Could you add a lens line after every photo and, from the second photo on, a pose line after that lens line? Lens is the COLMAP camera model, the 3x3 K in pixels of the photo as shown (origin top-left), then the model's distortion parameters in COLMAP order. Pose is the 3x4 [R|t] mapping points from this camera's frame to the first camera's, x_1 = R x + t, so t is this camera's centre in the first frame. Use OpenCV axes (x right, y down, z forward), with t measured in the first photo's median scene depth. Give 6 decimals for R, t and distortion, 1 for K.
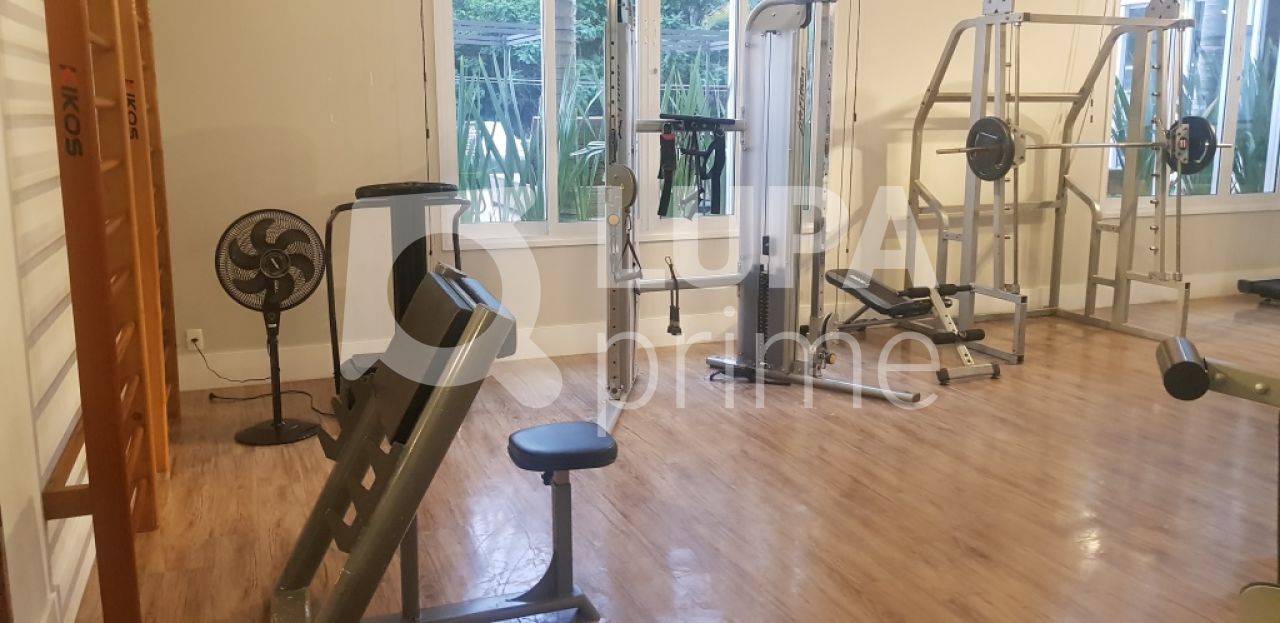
lens RADIAL K [[1005.5, 0, 619.5], [0, 1005.5, 300.9], [0, 0, 1]] dist [0.122984, -0.234099]
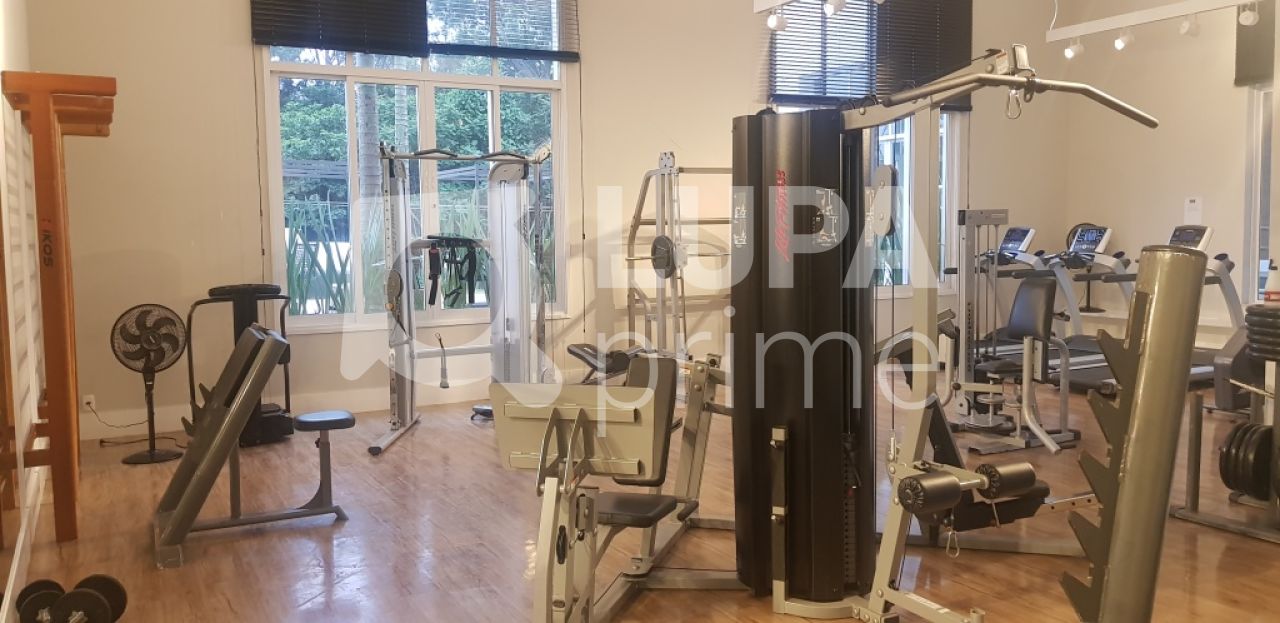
lens RADIAL K [[1001.8, 0, 623.8], [0, 1001.8, 305.9], [0, 0, 1]] dist [0.085199, -0.145078]
pose [[0.991775, -0.025120, 0.125501, 0.134114], [0.038638, 0.993565, -0.106468, 0.081248], [-0.122019, 0.110441, 0.986364, -0.459561]]
